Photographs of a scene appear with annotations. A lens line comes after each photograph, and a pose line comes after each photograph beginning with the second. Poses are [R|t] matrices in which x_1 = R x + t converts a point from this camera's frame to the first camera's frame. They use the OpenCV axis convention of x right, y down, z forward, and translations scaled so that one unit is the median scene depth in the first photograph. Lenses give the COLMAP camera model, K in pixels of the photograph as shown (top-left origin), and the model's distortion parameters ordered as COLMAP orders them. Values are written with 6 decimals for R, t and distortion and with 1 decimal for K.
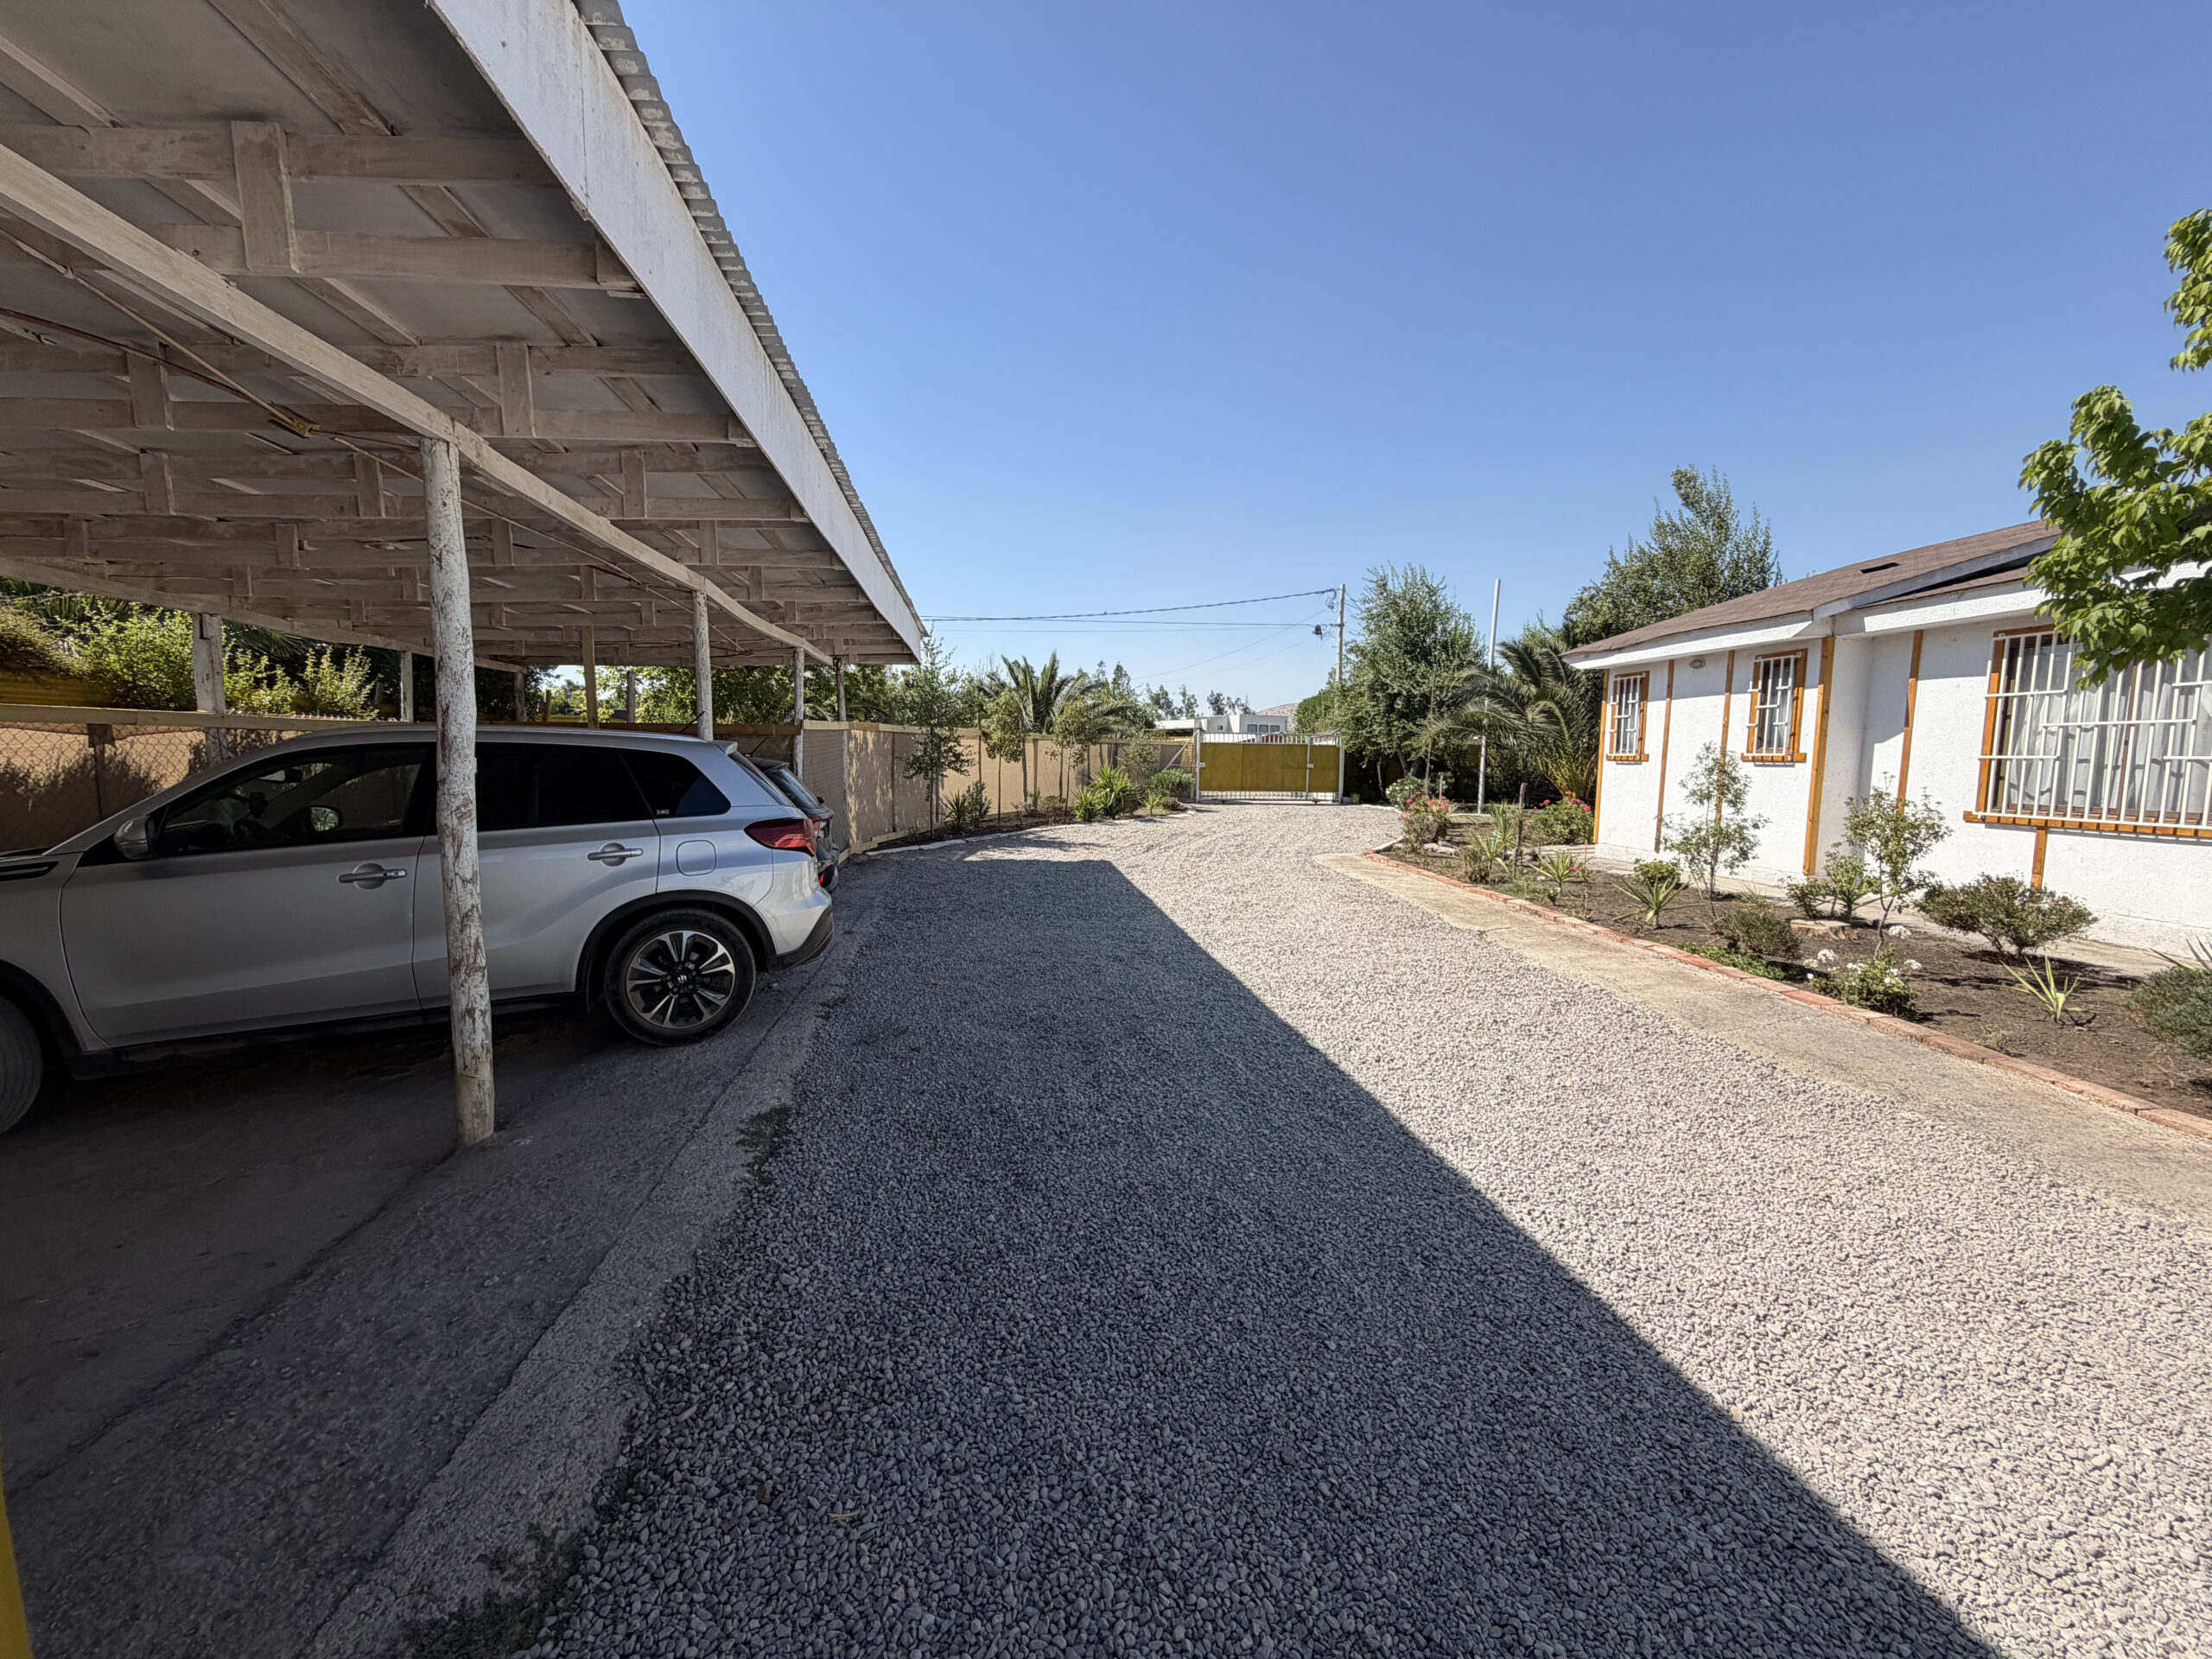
lens RADIAL K [[887.9, 0, 1137.7], [0, 887.9, 832.9], [0, 0, 1]] dist [0.127475, -0.000014]
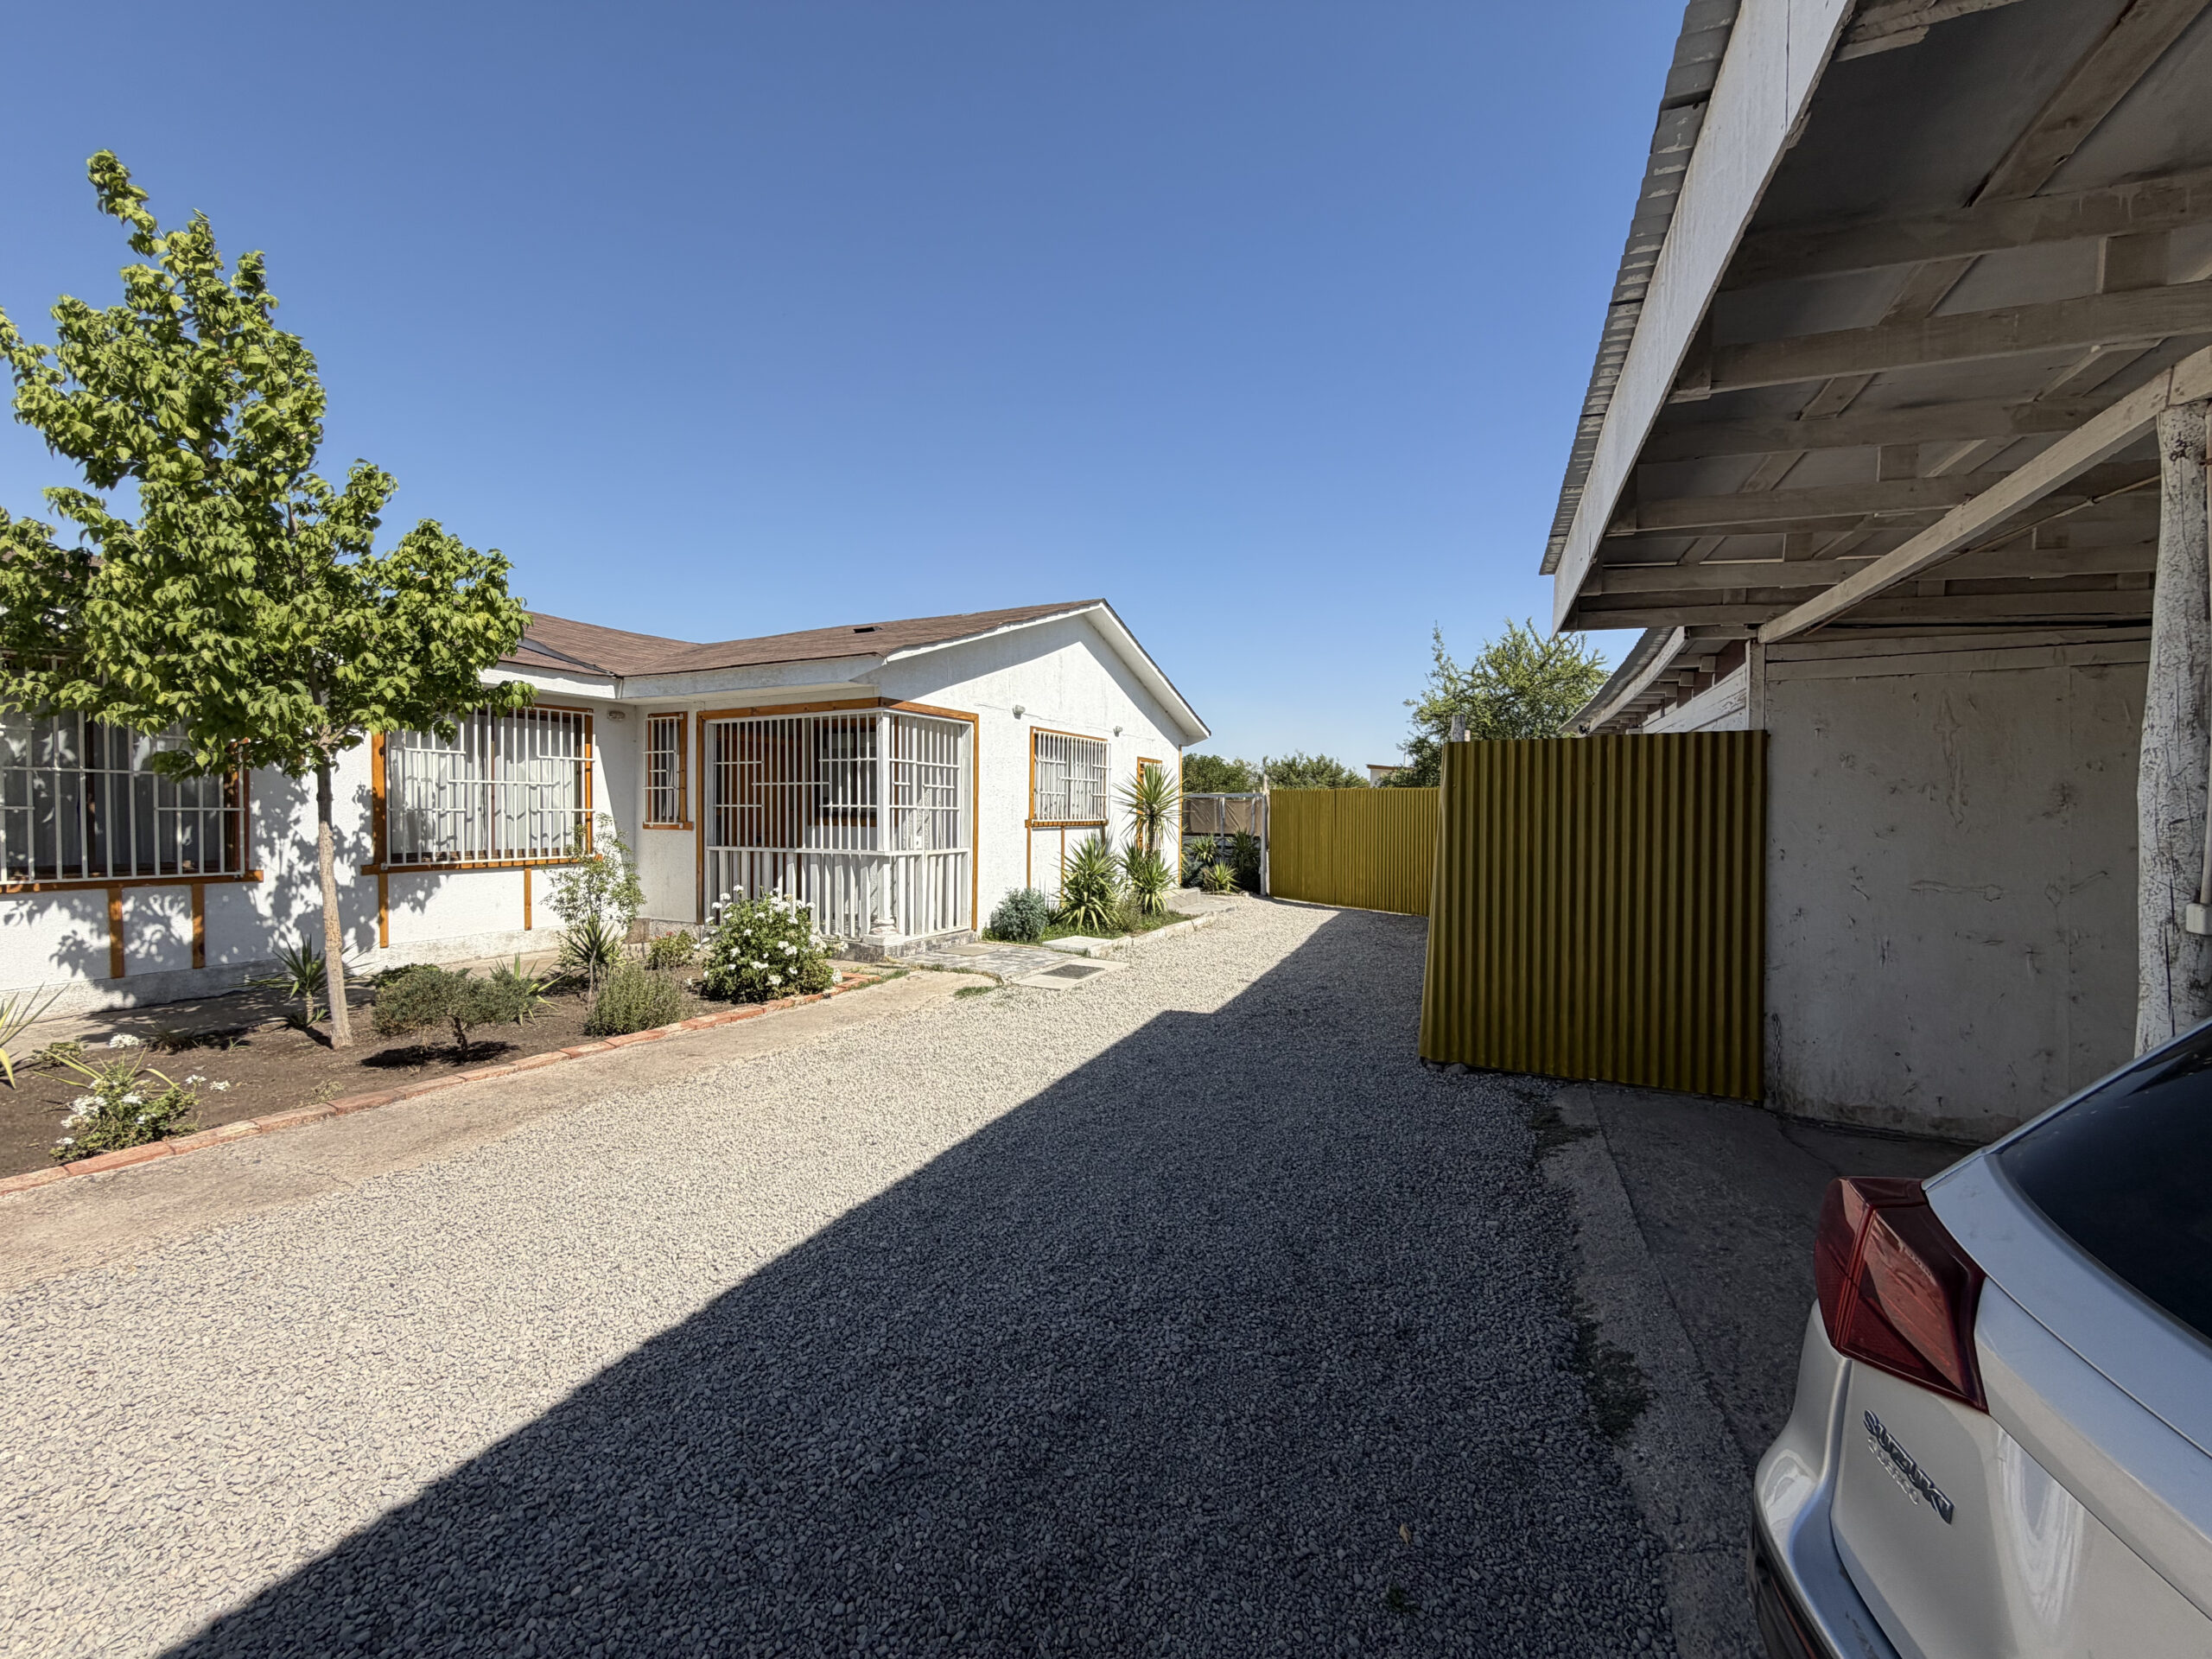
lens RADIAL K [[887.9, 0, 1137.7], [0, 887.9, 832.9], [0, 0, 1]] dist [0.127475, -0.000014]
pose [[-0.854025, -0.041300, 0.518590, -0.358594], [0.014986, 0.994477, 0.103878, -0.151532], [-0.520016, 0.096487, -0.848689, 1.406594]]
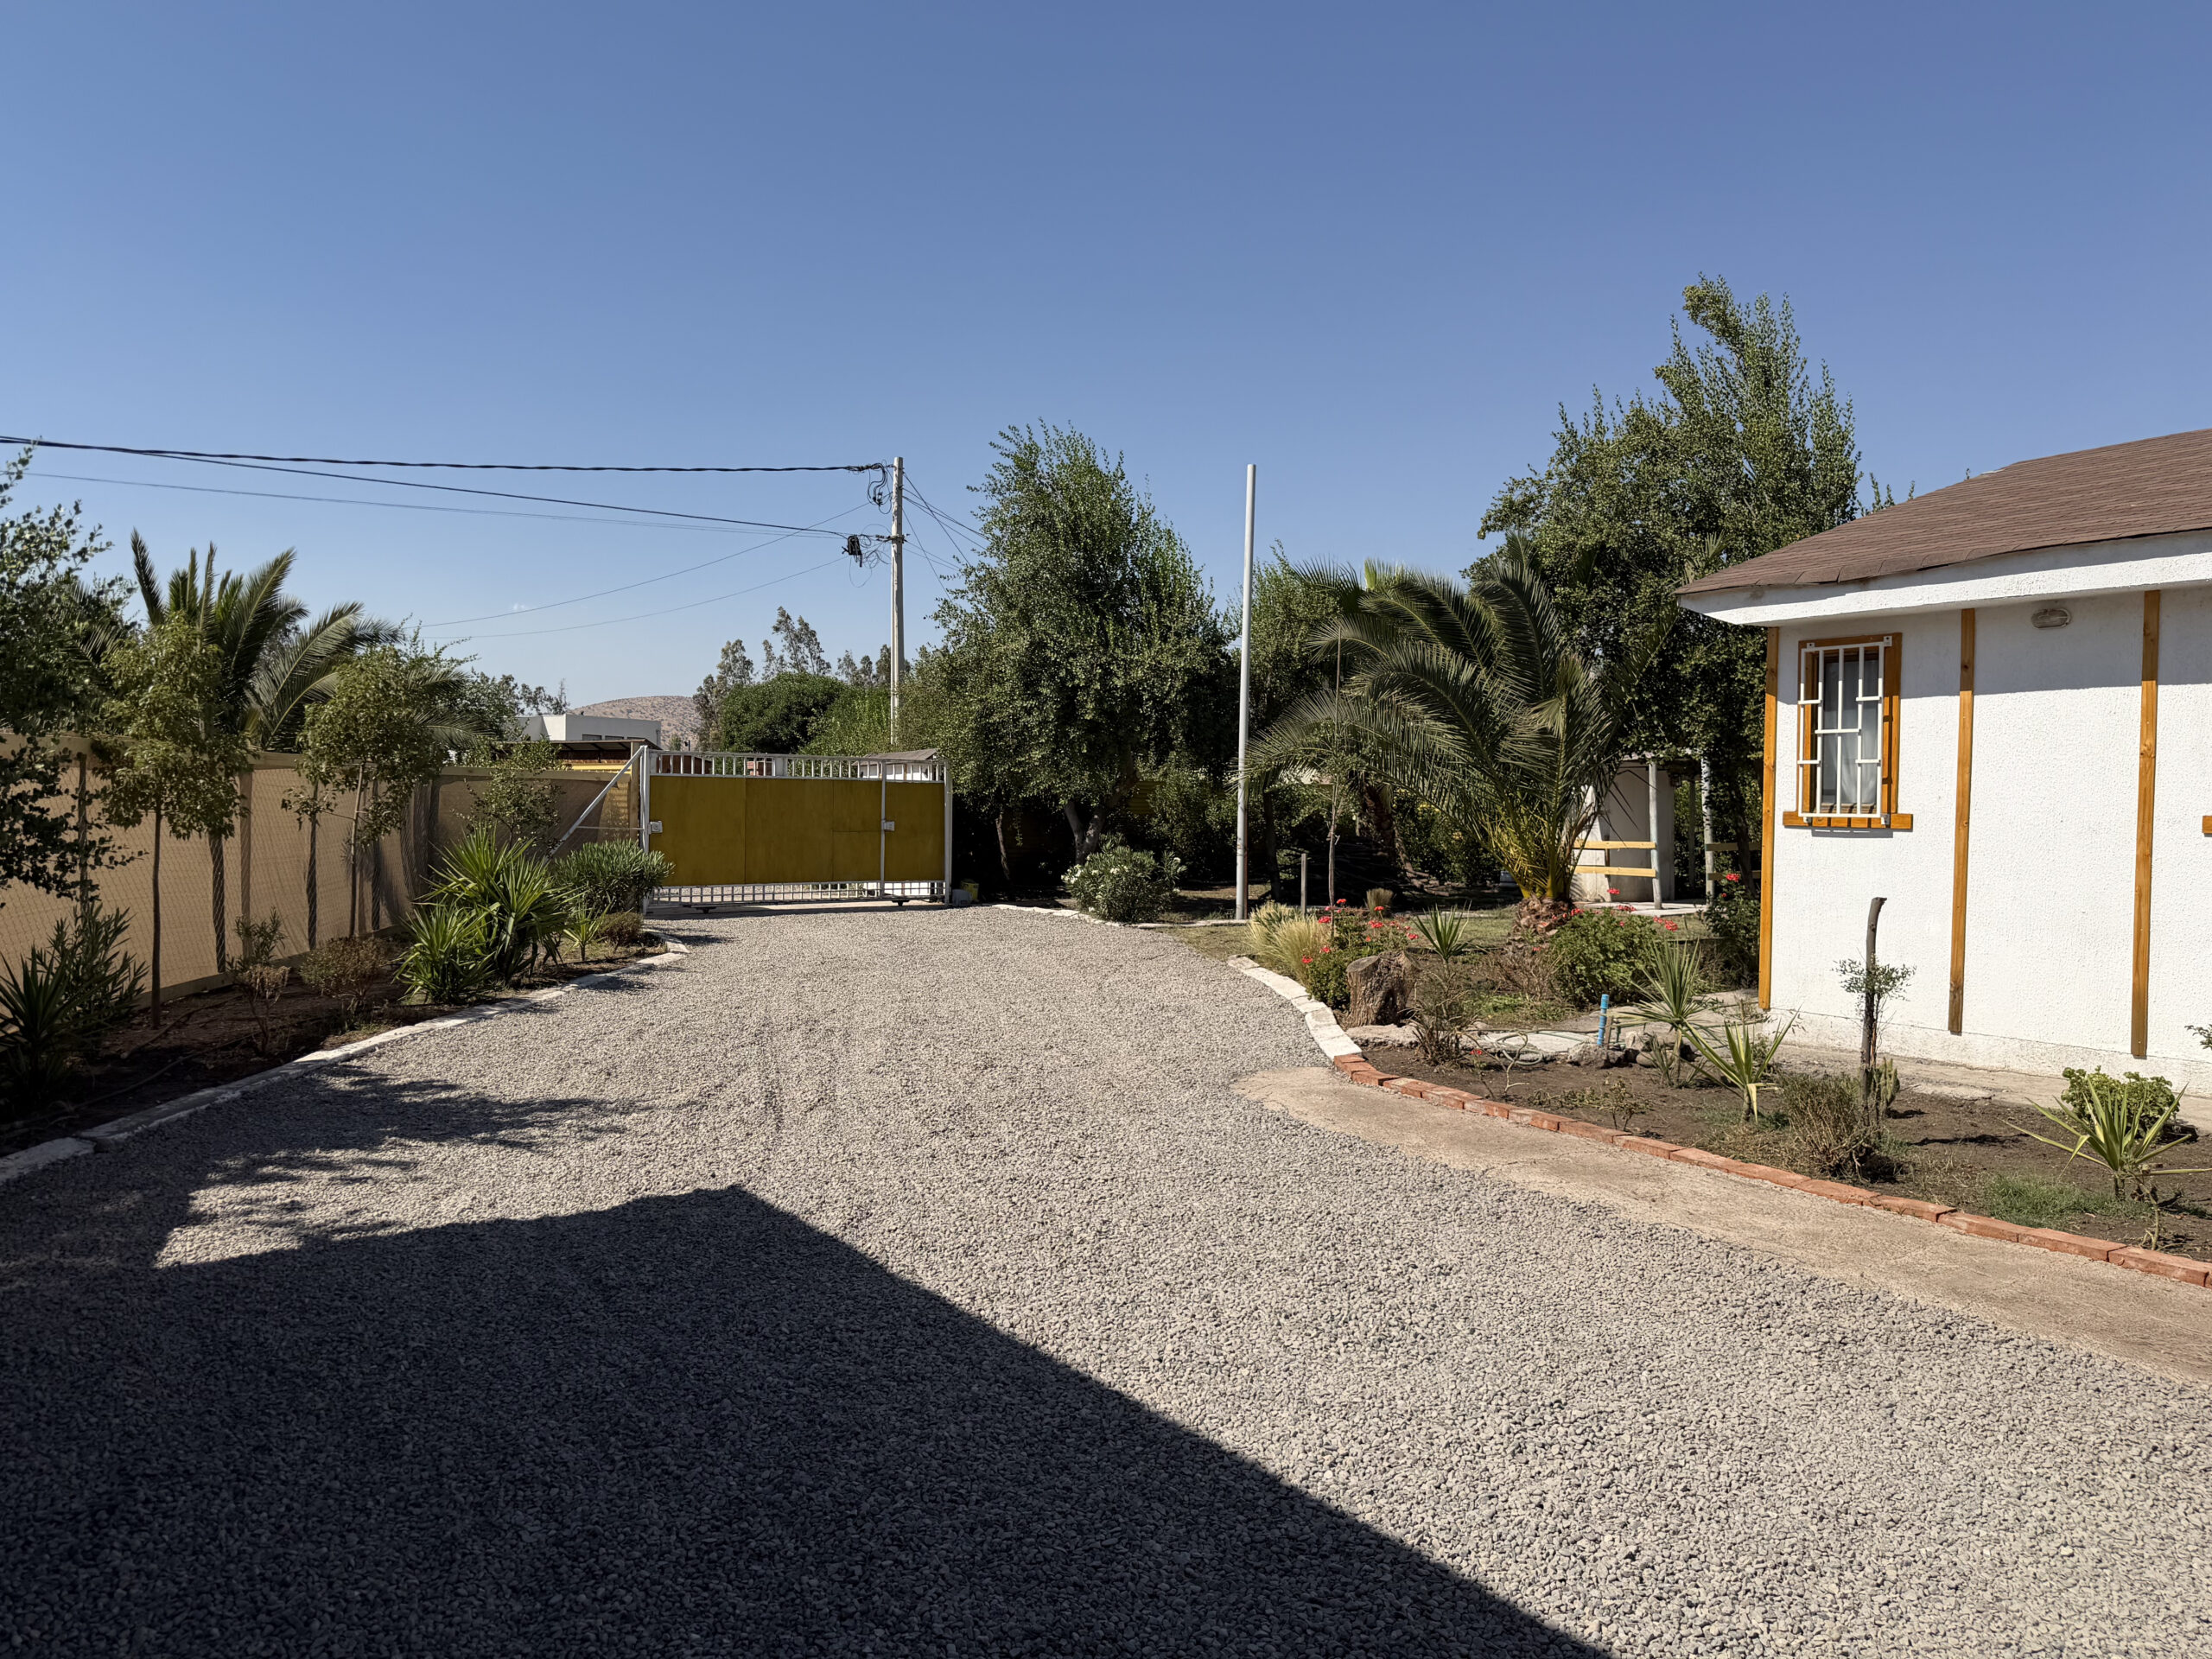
lens RADIAL K [[1560.6, 0, 1106.0], [0, 1560.6, 829.5], [0, 0, 1]] dist [0.044757, 0.000022]
pose [[0.893164, -0.013658, 0.449524, -0.128496], [0.042461, 0.997635, -0.054056, -0.045781], [-0.447722, 0.067368, 0.891631, 0.421678]]
